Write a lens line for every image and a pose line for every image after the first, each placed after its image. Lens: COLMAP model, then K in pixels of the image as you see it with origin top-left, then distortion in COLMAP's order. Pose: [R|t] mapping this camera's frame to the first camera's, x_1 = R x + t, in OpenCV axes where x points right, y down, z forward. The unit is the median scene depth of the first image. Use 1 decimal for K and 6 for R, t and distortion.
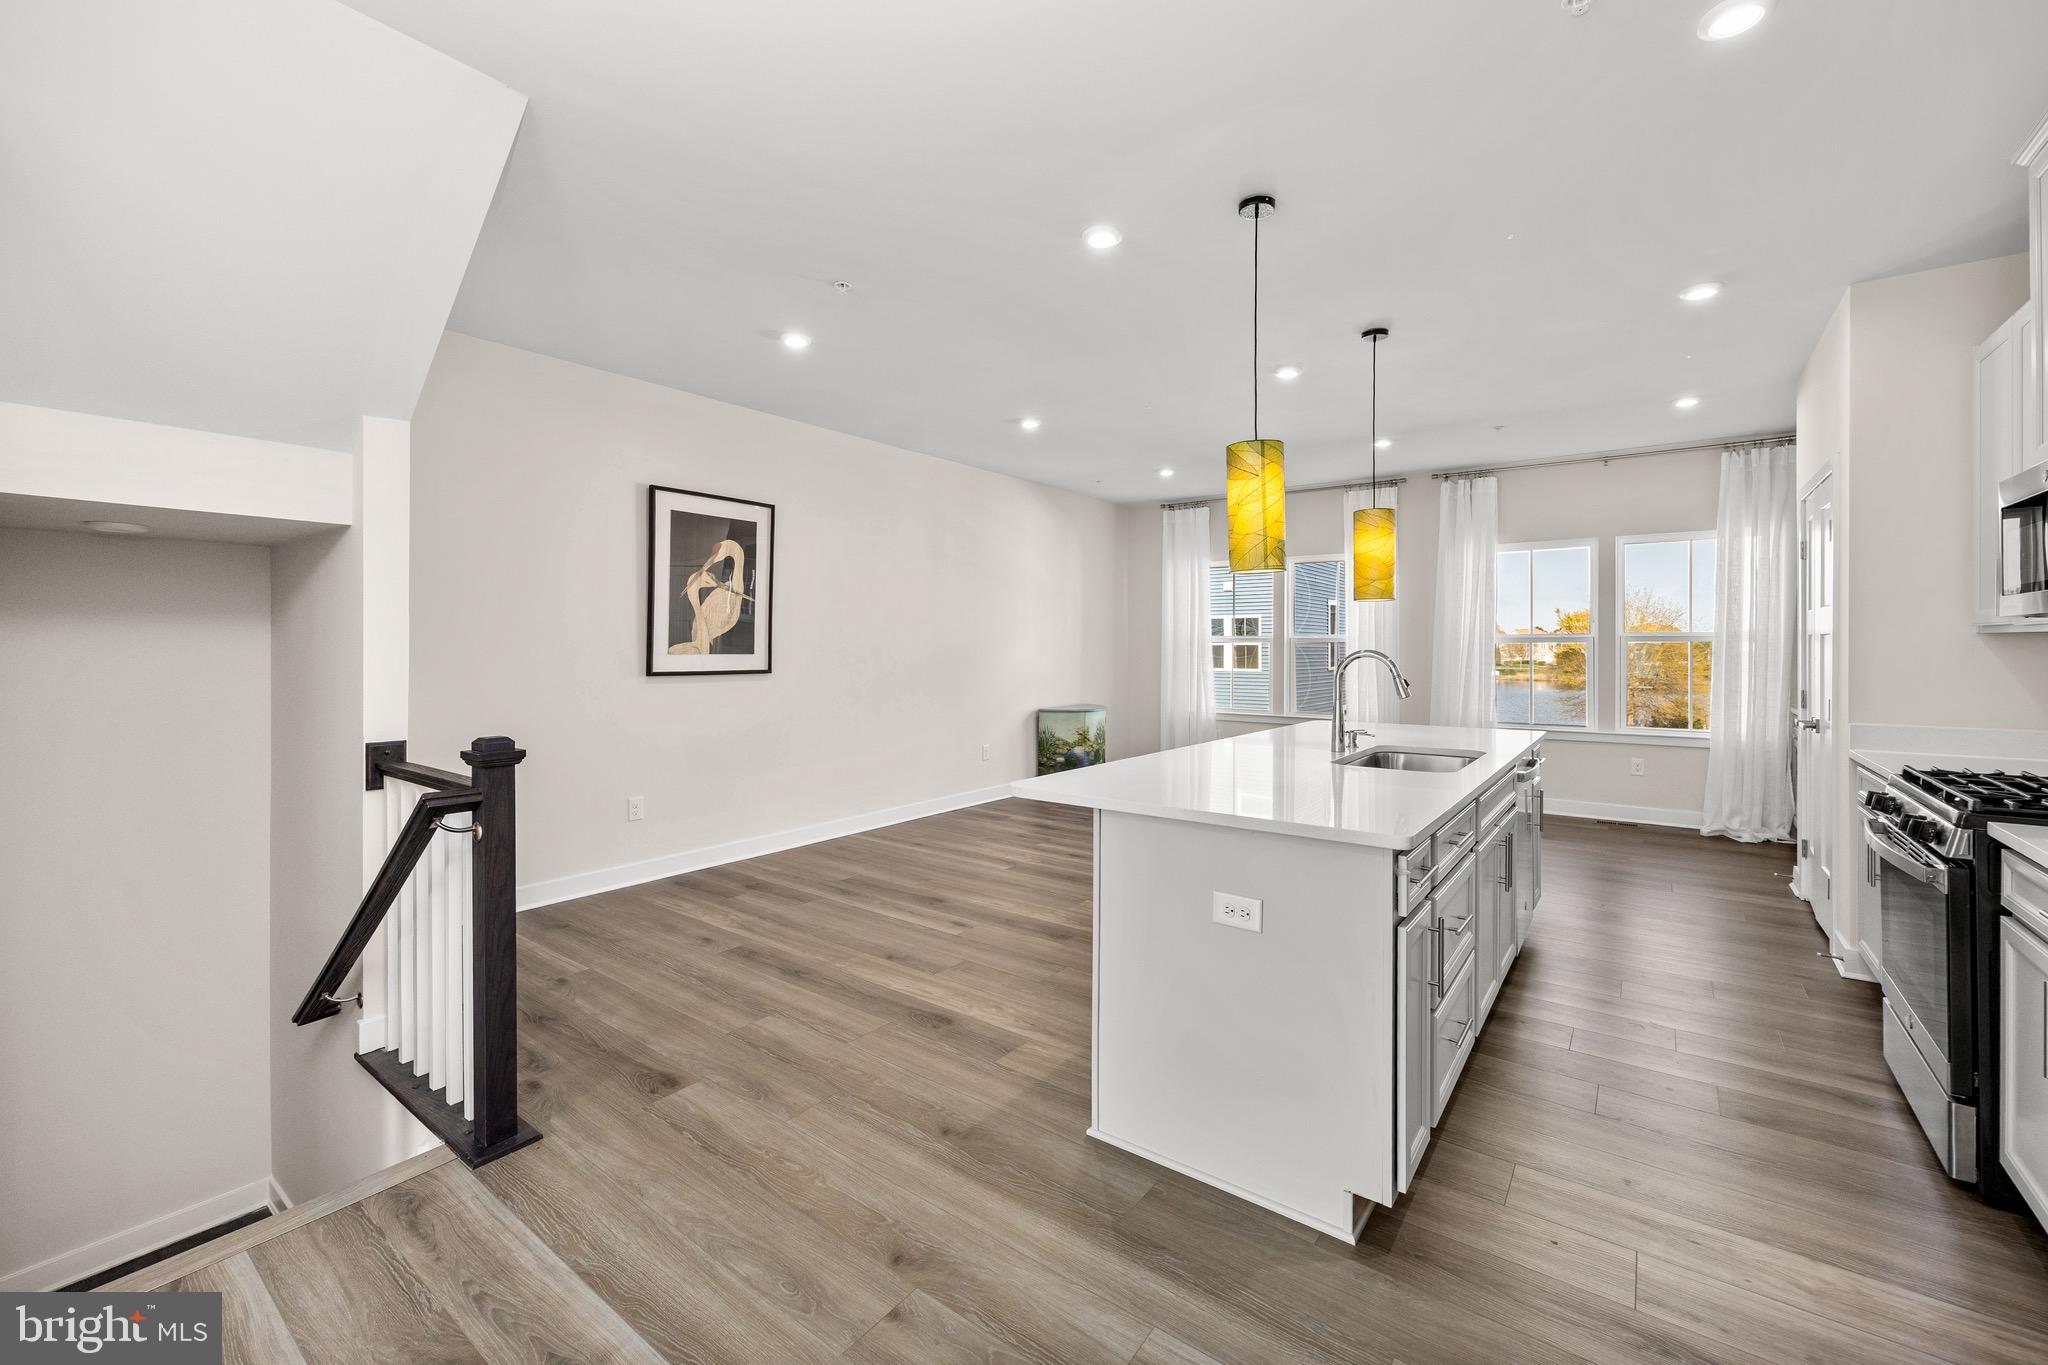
lens RADIAL K [[831.5, 0, 1026.7], [0, 831.5, 642.7], [0, 0, 1]] dist [-0.002187, 0.000101]
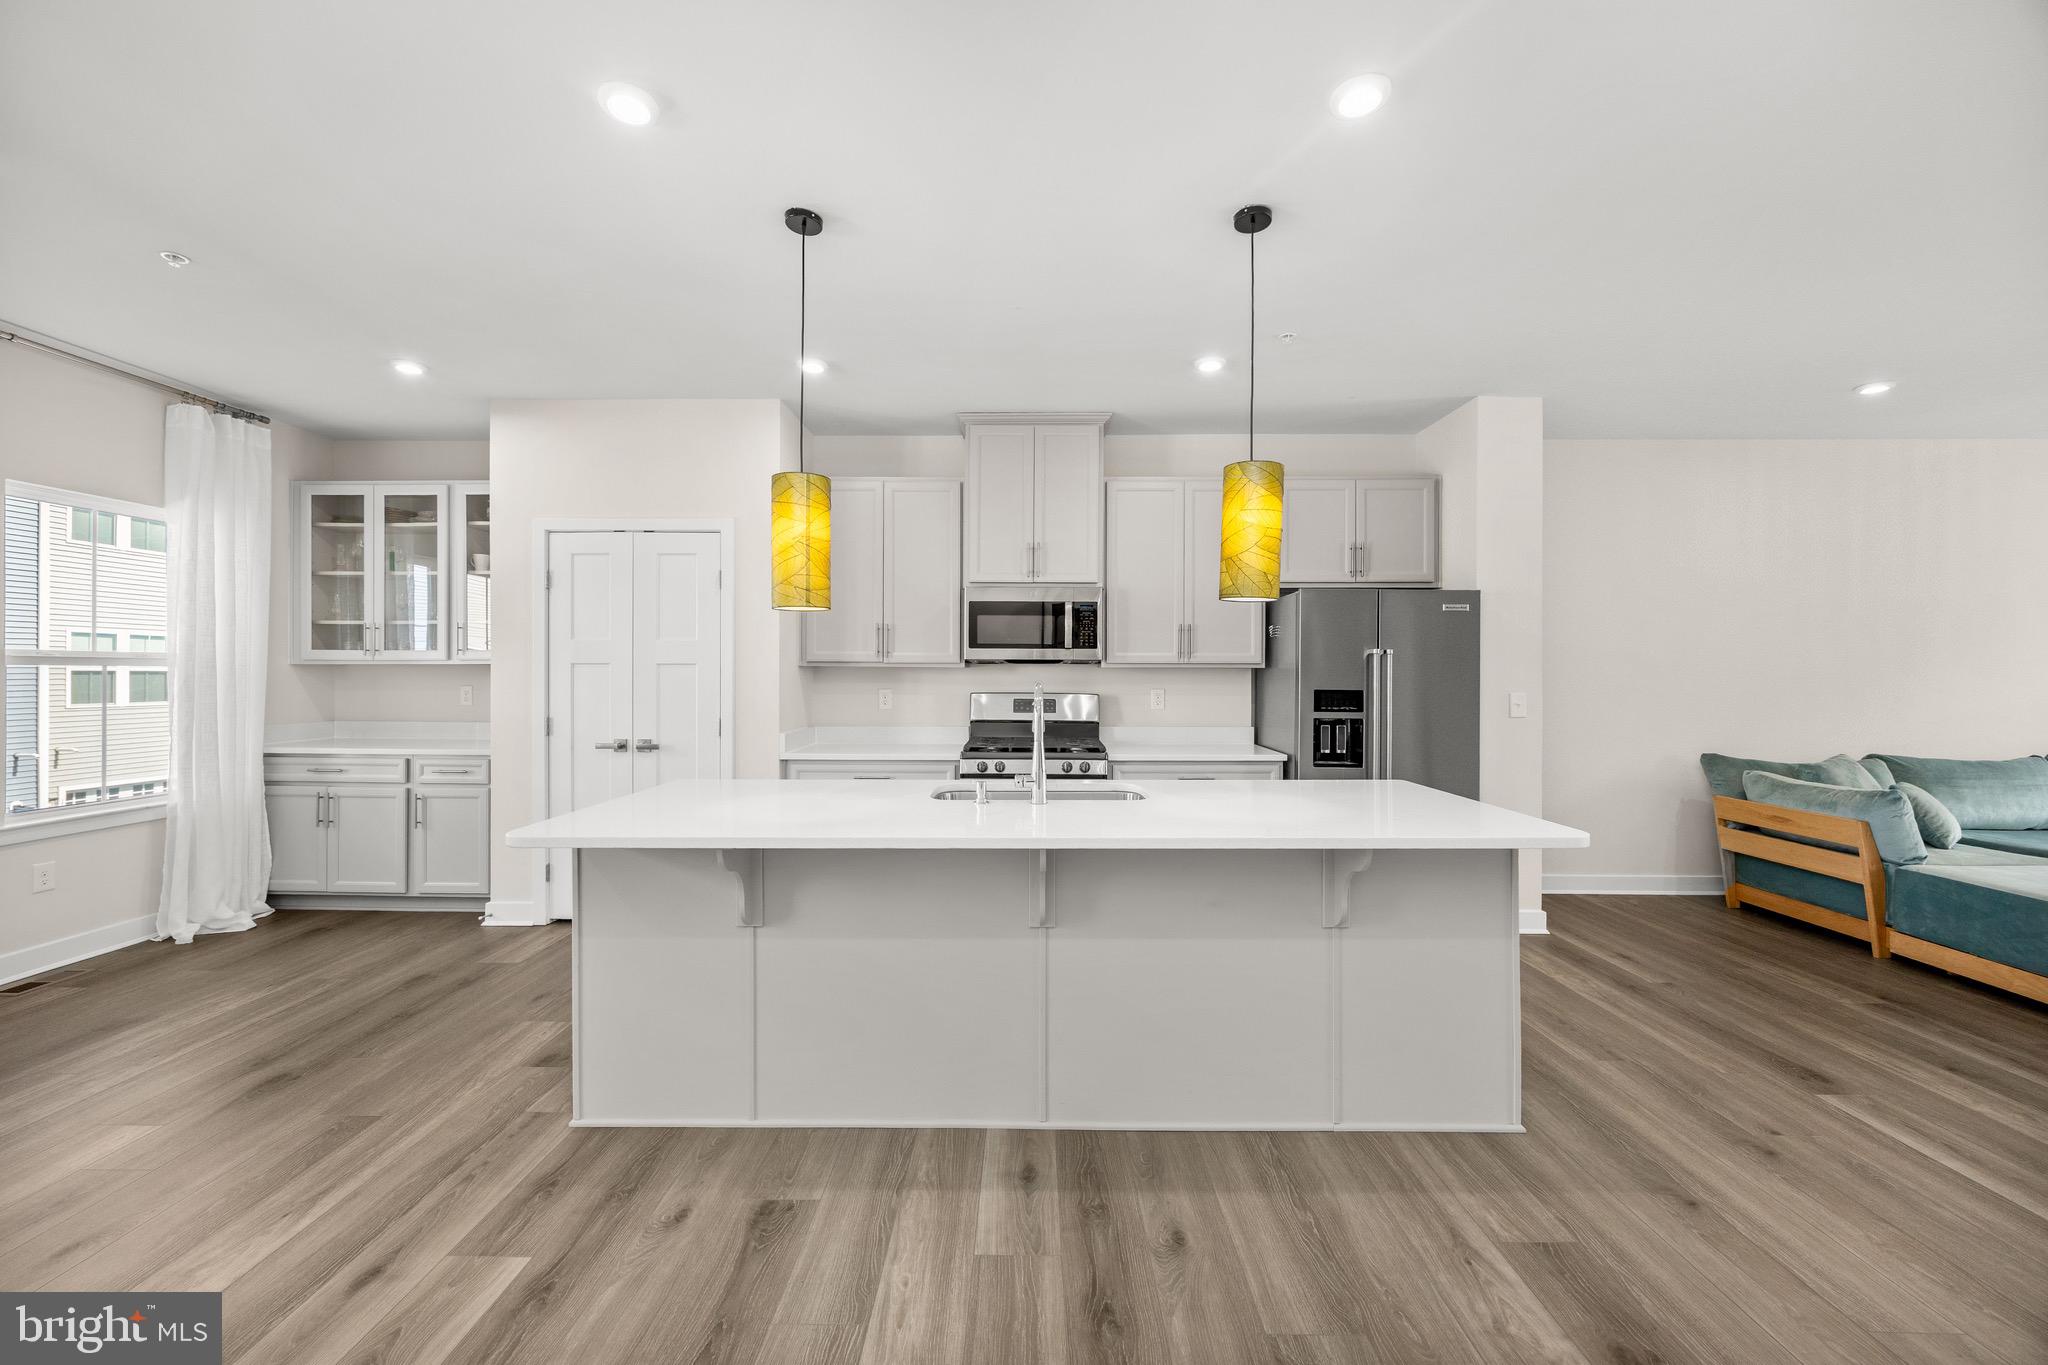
lens RADIAL K [[810.8, 0, 1024.9], [0, 810.8, 657.4], [0, 0, 1]] dist [-0.007504, 0.002360]
pose [[-0.594283, 0.013869, 0.804136, -0.197616], [-0.007178, 0.999720, -0.022546, 0.003282], [-0.804224, -0.019171, -0.594017, 1.096042]]
